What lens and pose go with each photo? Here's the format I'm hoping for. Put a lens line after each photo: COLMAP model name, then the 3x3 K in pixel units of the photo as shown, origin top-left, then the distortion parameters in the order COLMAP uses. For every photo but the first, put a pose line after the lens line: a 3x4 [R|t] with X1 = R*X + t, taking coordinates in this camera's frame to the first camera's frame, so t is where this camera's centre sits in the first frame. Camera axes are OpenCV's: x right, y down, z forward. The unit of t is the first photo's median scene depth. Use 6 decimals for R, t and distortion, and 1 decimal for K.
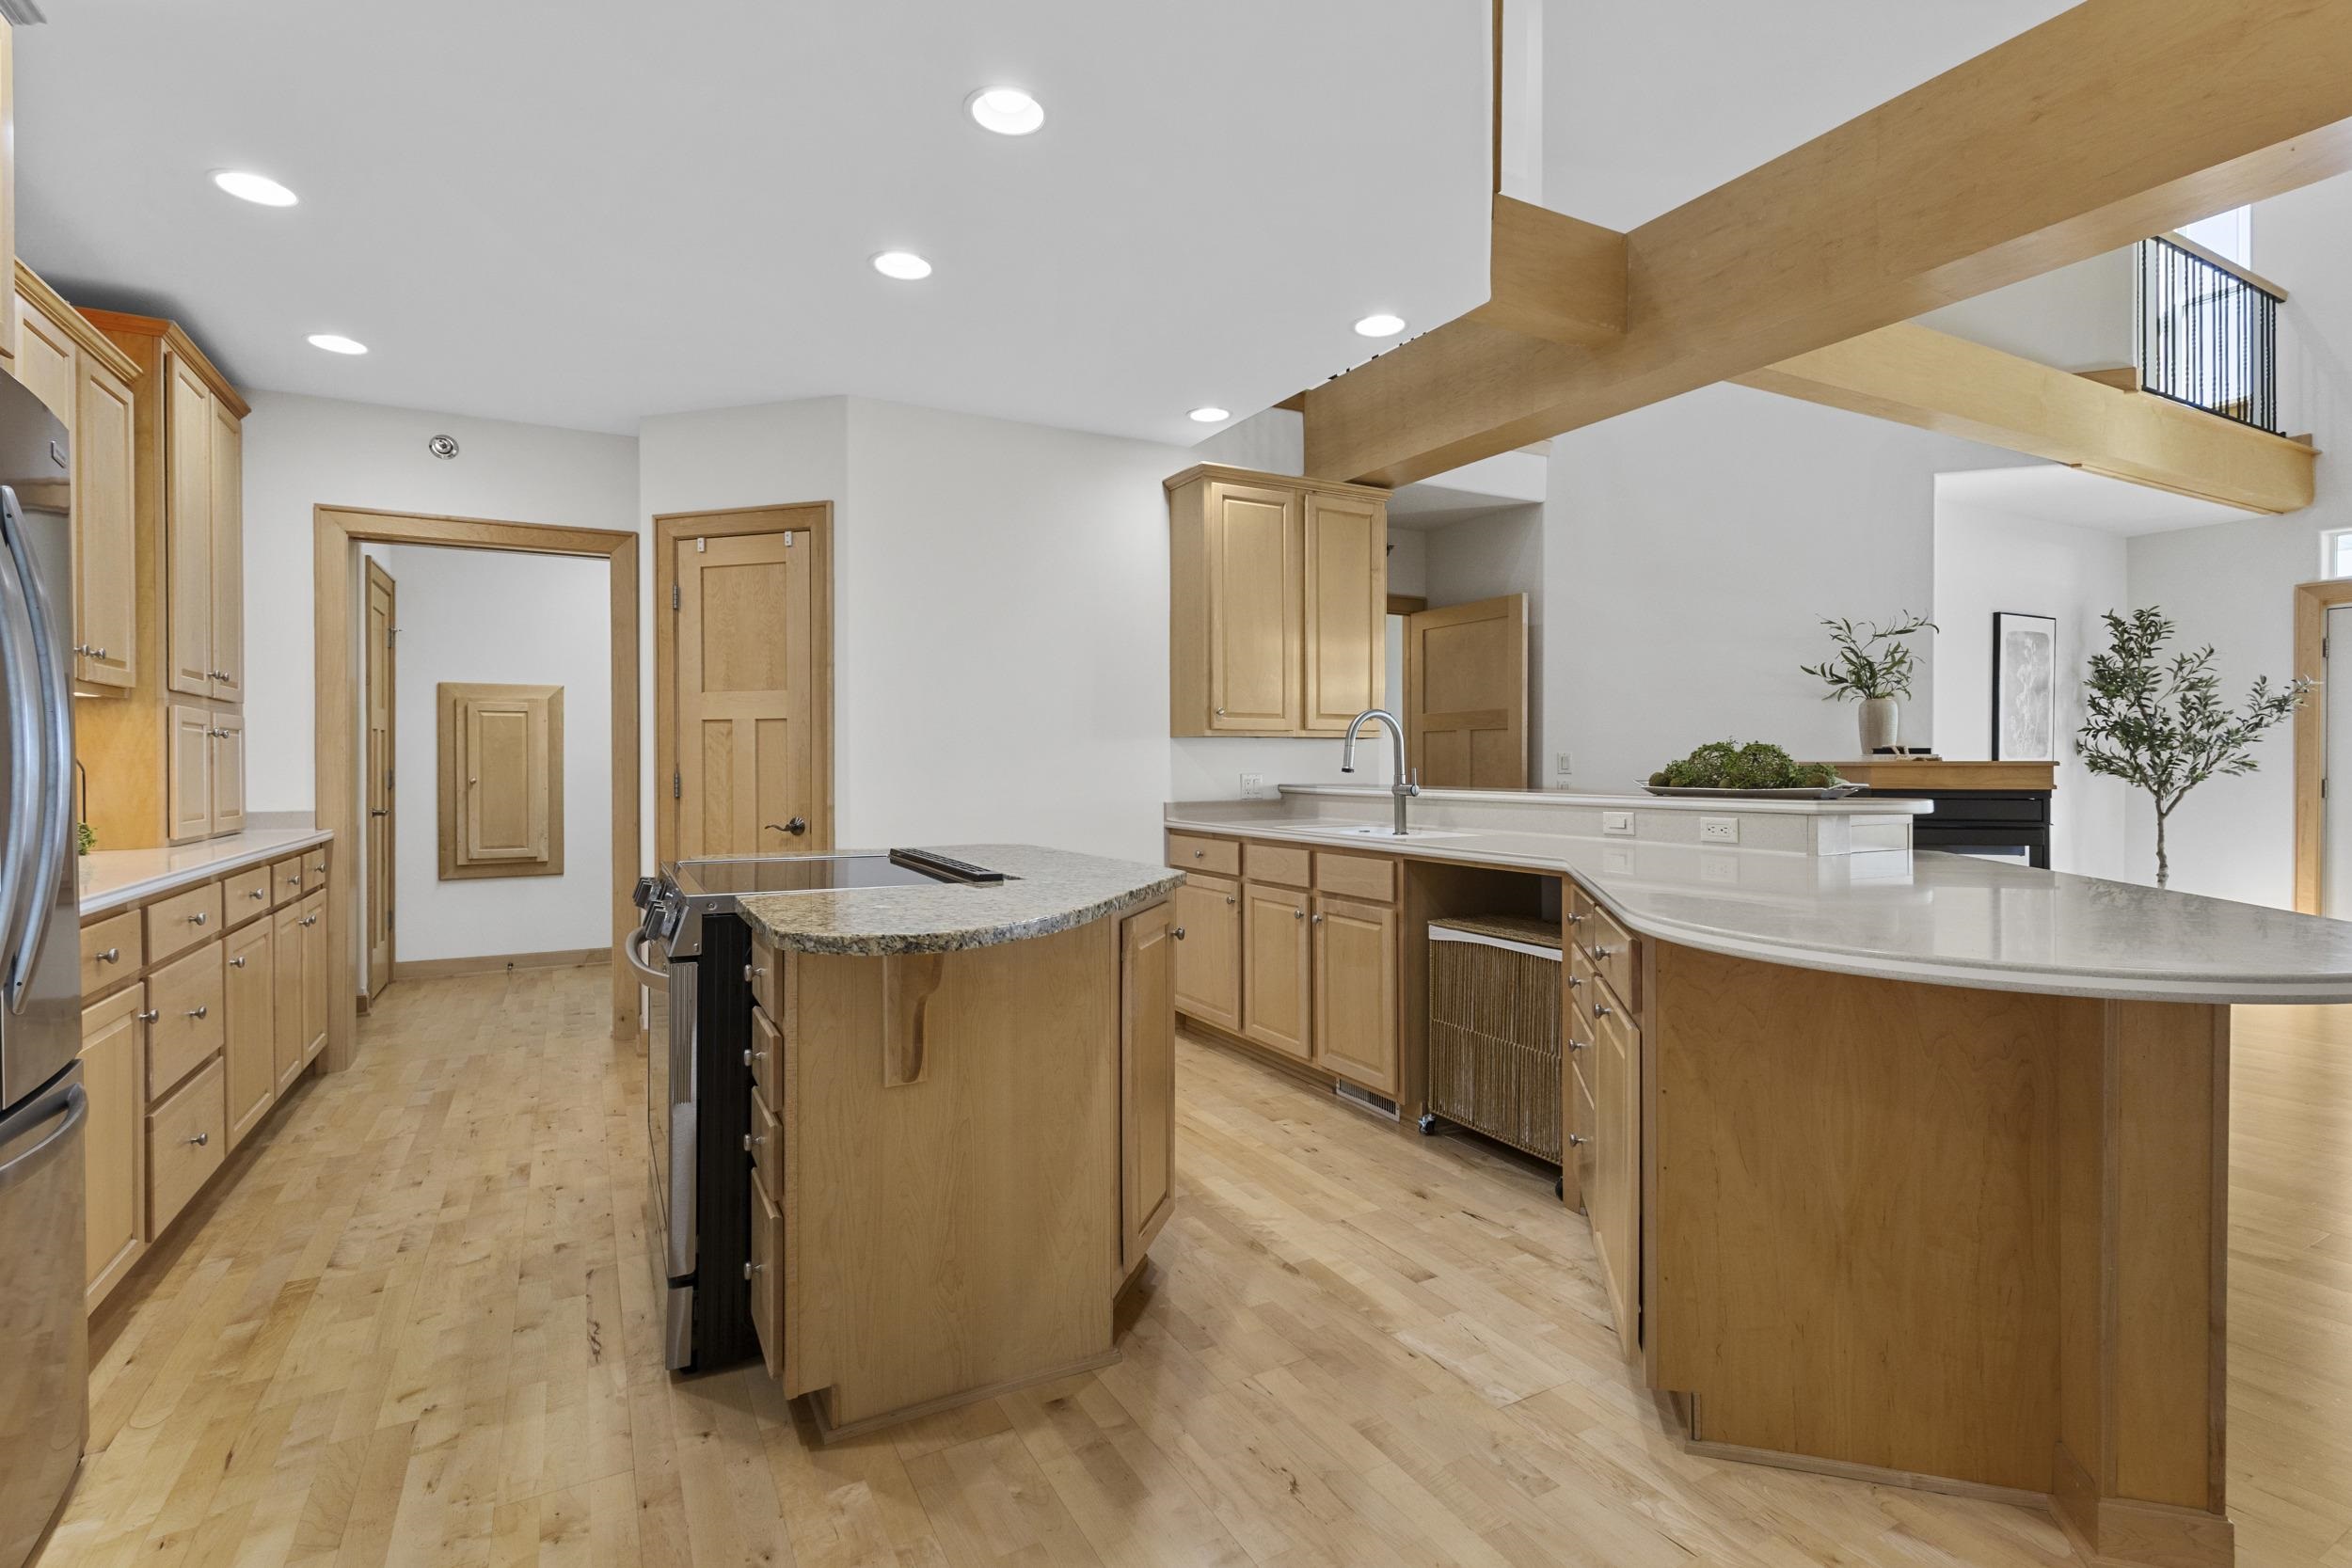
lens RADIAL K [[1085.1, 0, 1170.4], [0, 1085.1, 766.9], [0, 0, 1]] dist [0.006369, -0.001216]
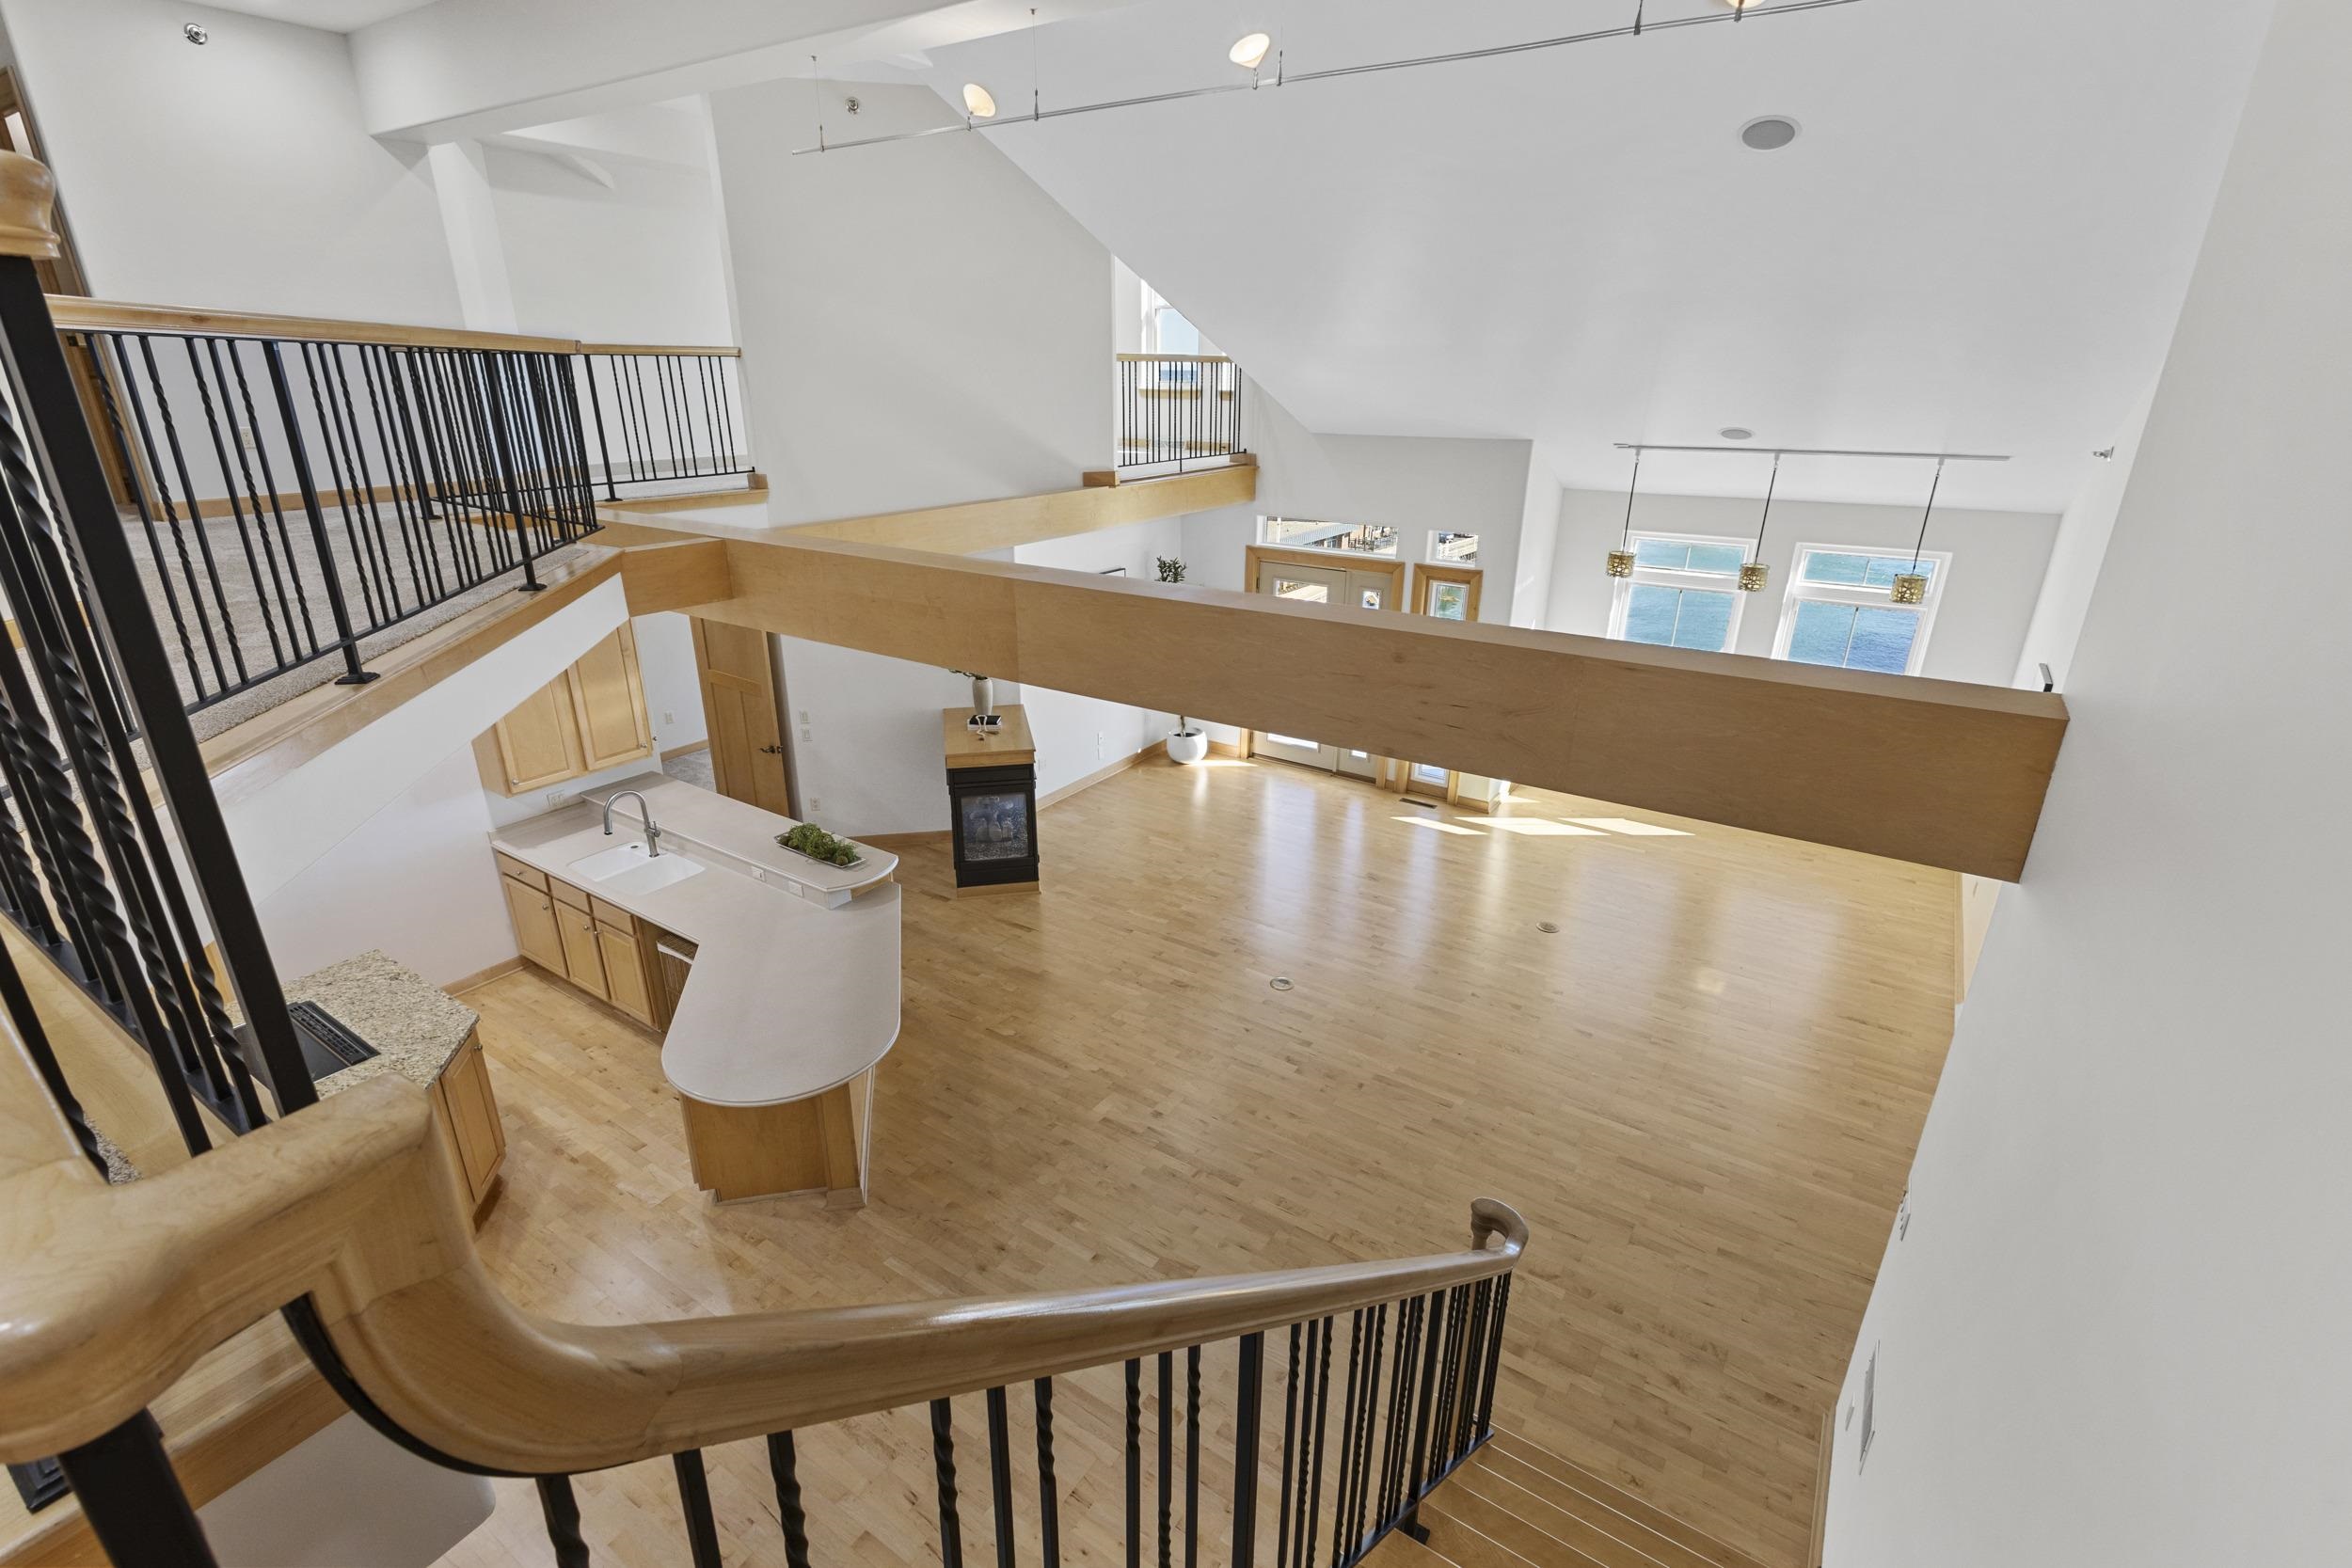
lens RADIAL K [[1079.3, 0, 1169.2], [0, 1079.3, 783.9], [0, 0, 1]] dist [0.007370, -0.000345]
pose [[0.887761, -0.158121, 0.432294, 0.213232], [-0.006560, 0.934706, 0.355361, -0.622628], [-0.460258, -0.318311, 0.828759, -0.674037]]
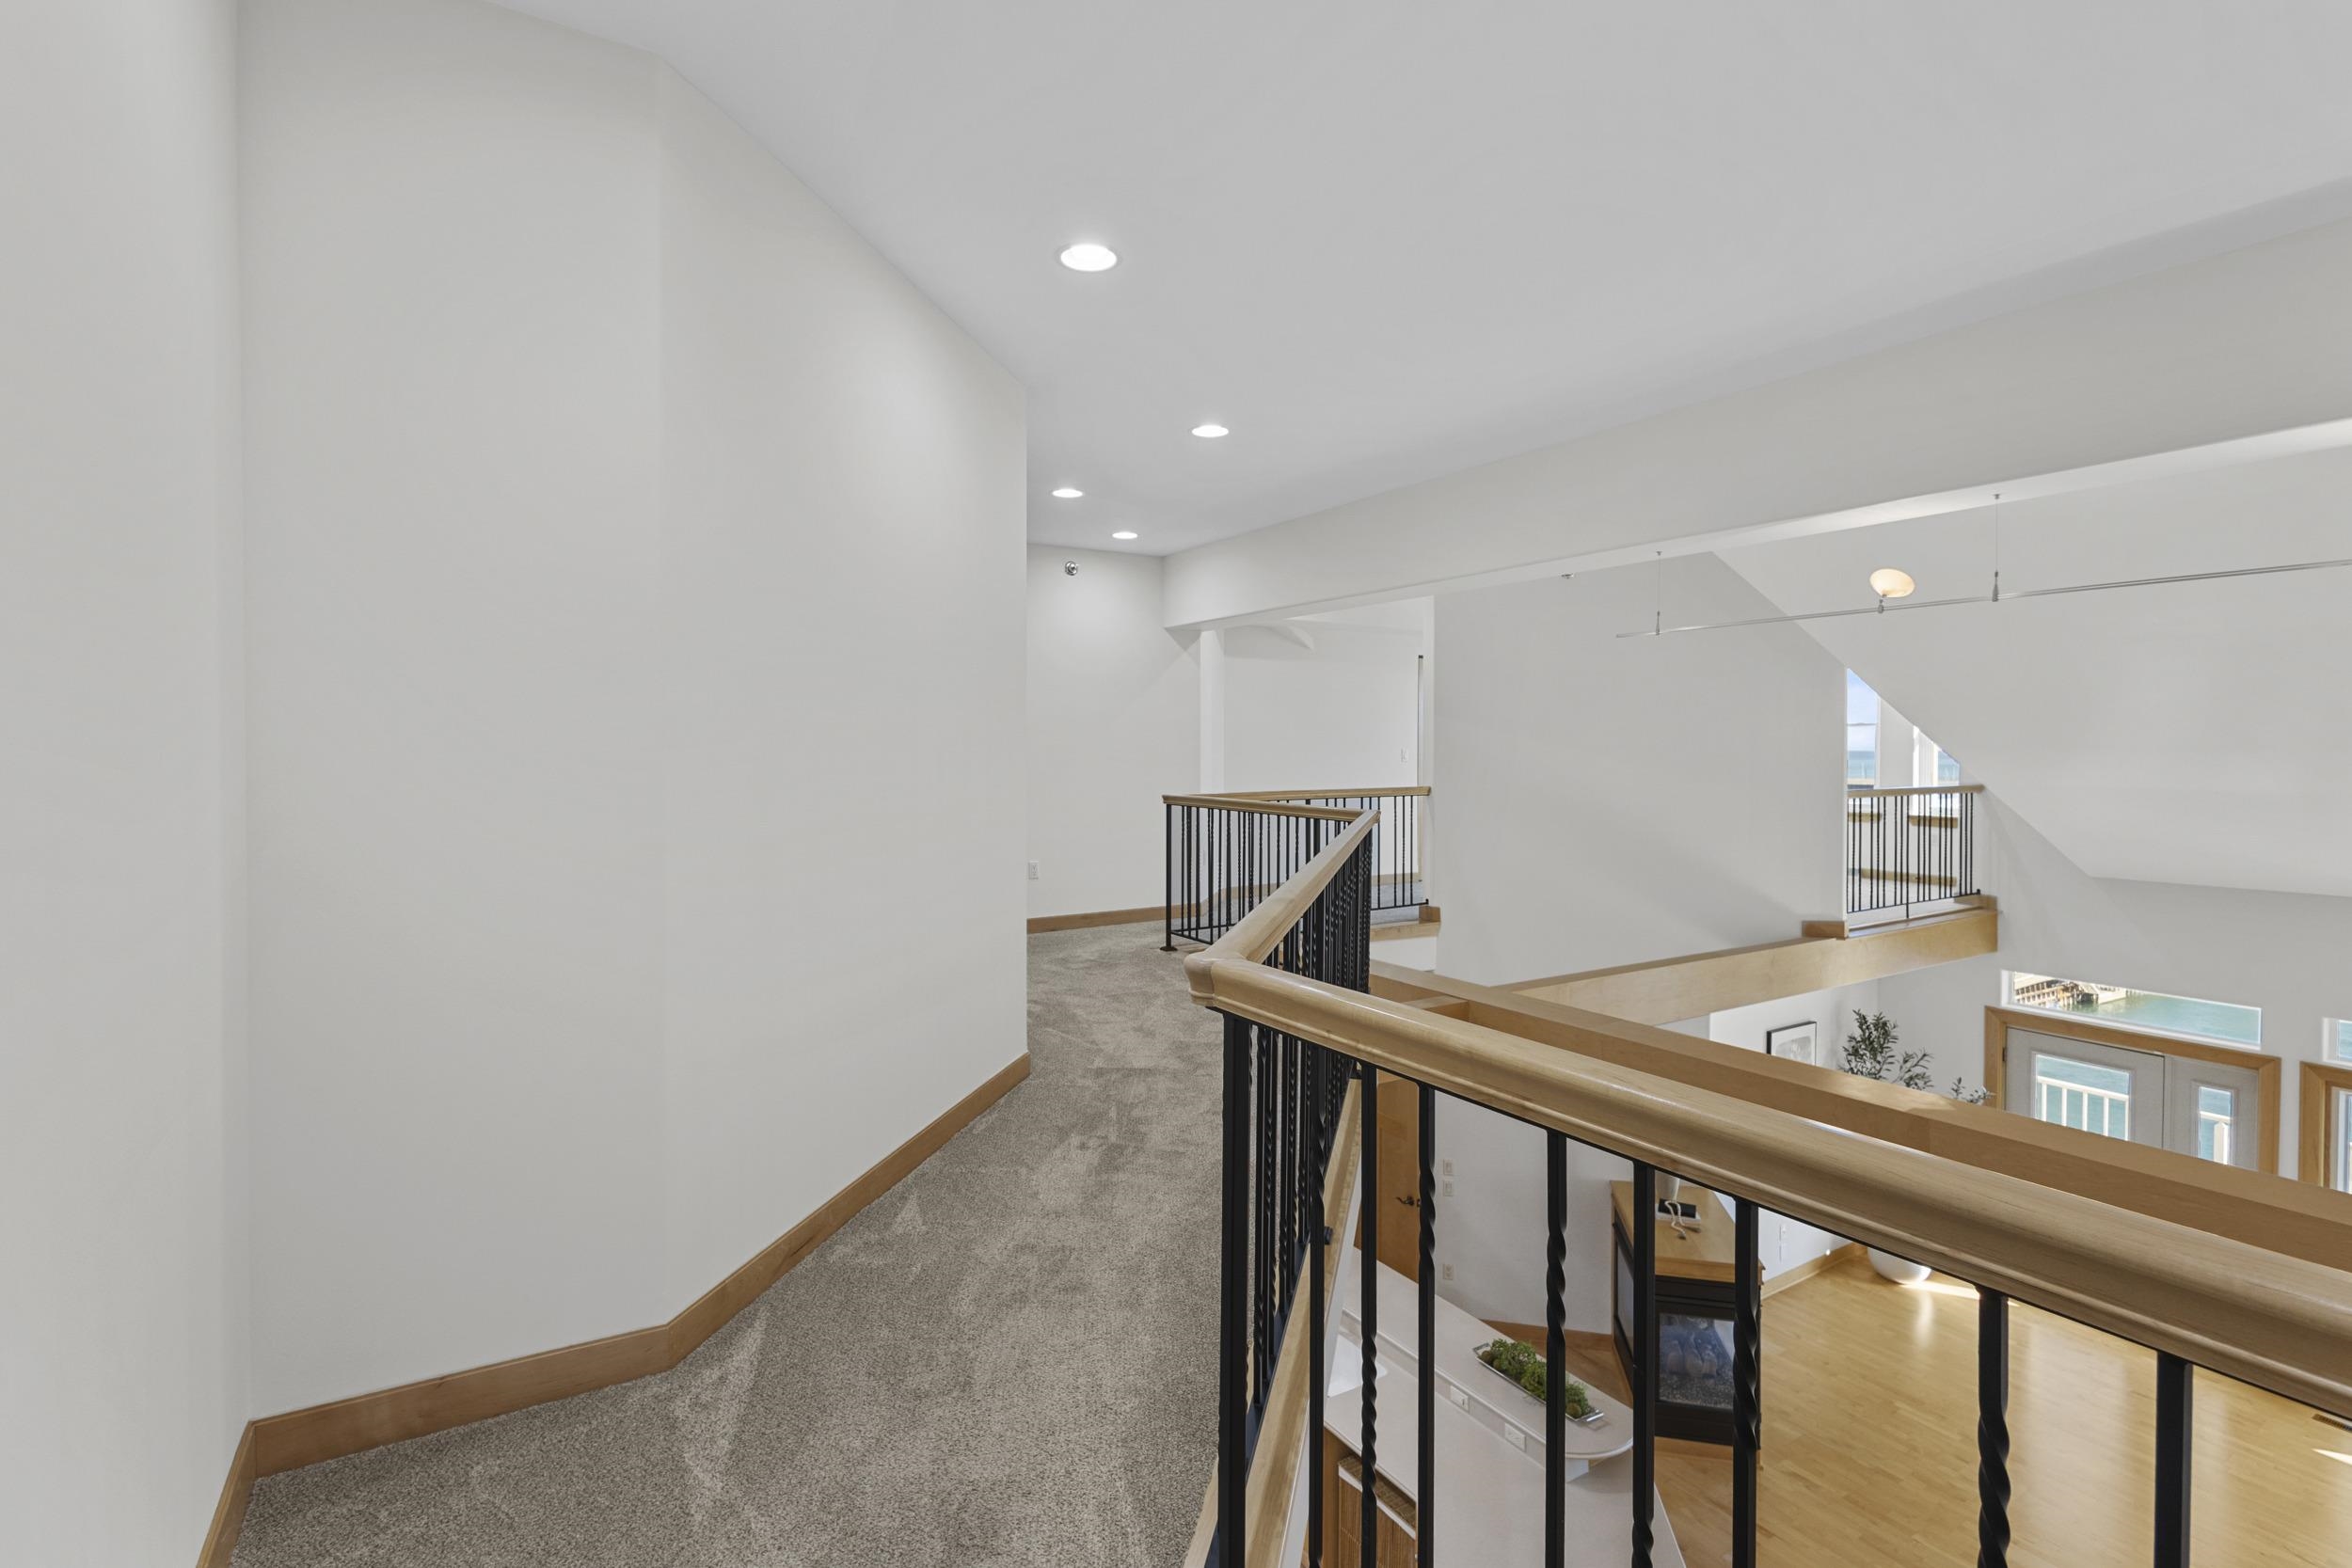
lens RADIAL K [[1085.1, 0, 1170.4], [0, 1085.1, 766.9], [0, 0, 1]] dist [0.006369, -0.001216]
pose [[0.998594, 0.001344, 0.052998, -0.069951], [-0.001957, 0.999932, 0.011520, -0.713413], [-0.052979, -0.011608, 0.998528, -0.430554]]
